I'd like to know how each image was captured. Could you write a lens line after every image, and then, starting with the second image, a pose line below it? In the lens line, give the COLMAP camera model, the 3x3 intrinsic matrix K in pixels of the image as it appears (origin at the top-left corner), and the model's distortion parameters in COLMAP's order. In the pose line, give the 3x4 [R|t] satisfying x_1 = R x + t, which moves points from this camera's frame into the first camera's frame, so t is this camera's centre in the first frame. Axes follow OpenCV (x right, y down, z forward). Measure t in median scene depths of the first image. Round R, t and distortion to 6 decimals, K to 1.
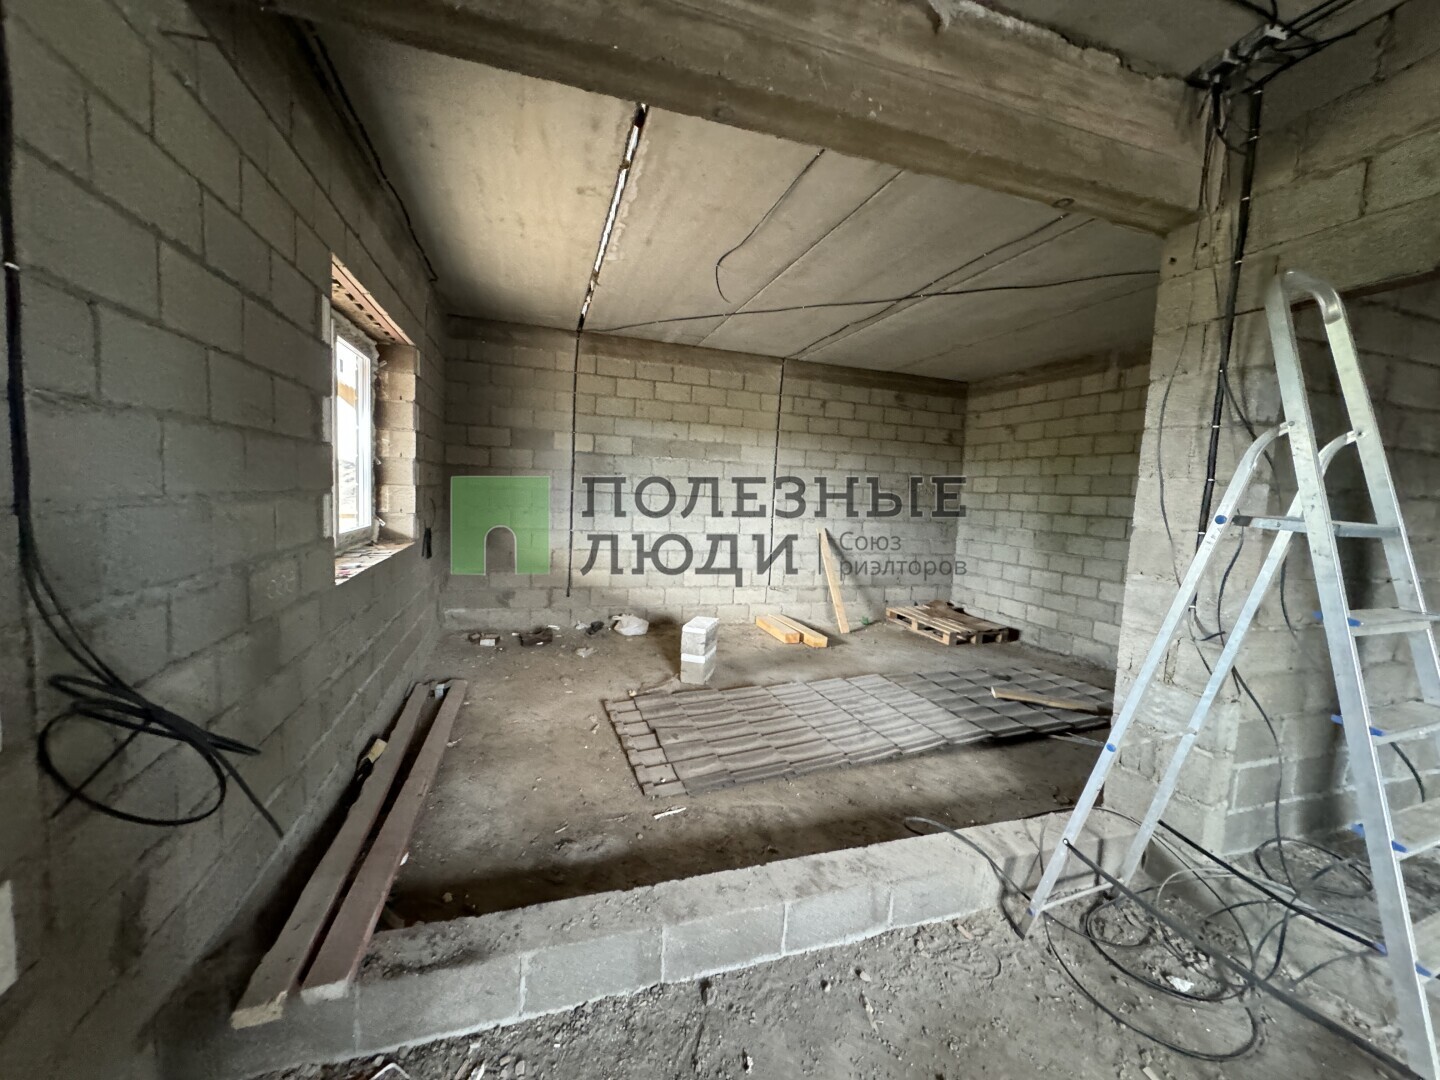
lens RADIAL K [[572.4, 0, 721.9], [0, 572.4, 539.7], [0, 0, 1]] dist [-0.004345, 0.000603]
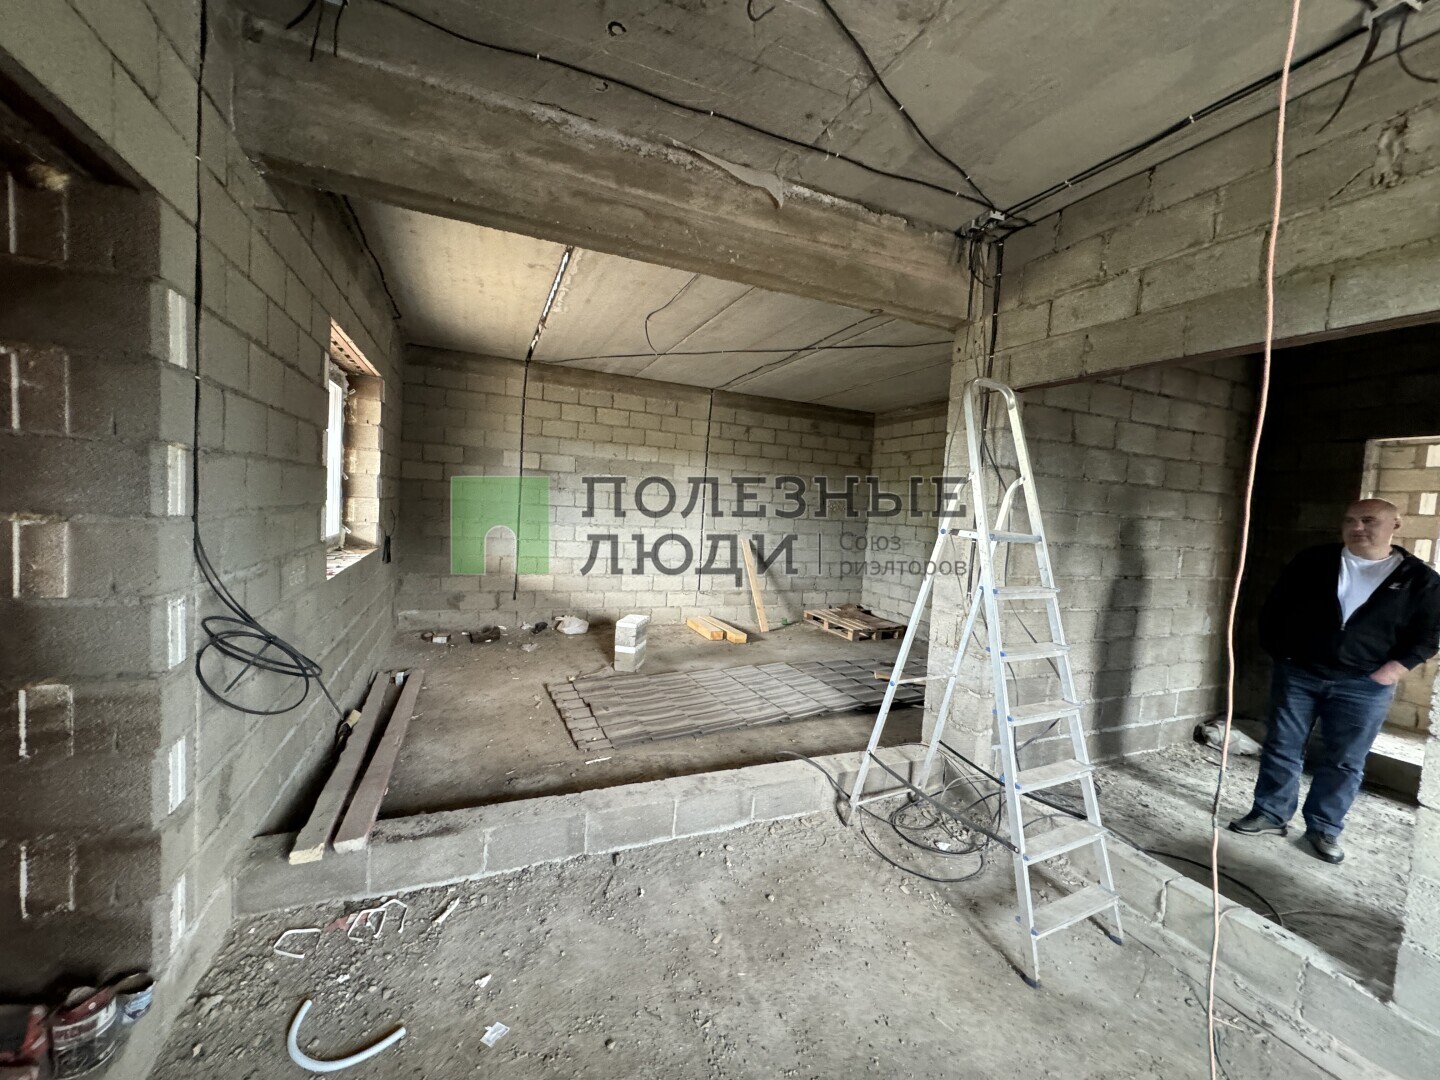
lens RADIAL K [[572.4, 0, 722.0], [0, 572.4, 539.9], [0, 0, 1]] dist [-0.004345, 0.000603]
pose [[0.995965, 0.006464, 0.089515, 0.075414], [-0.004545, 0.999756, -0.021623, 0.016767], [-0.089633, 0.021129, 0.995751, -0.341830]]
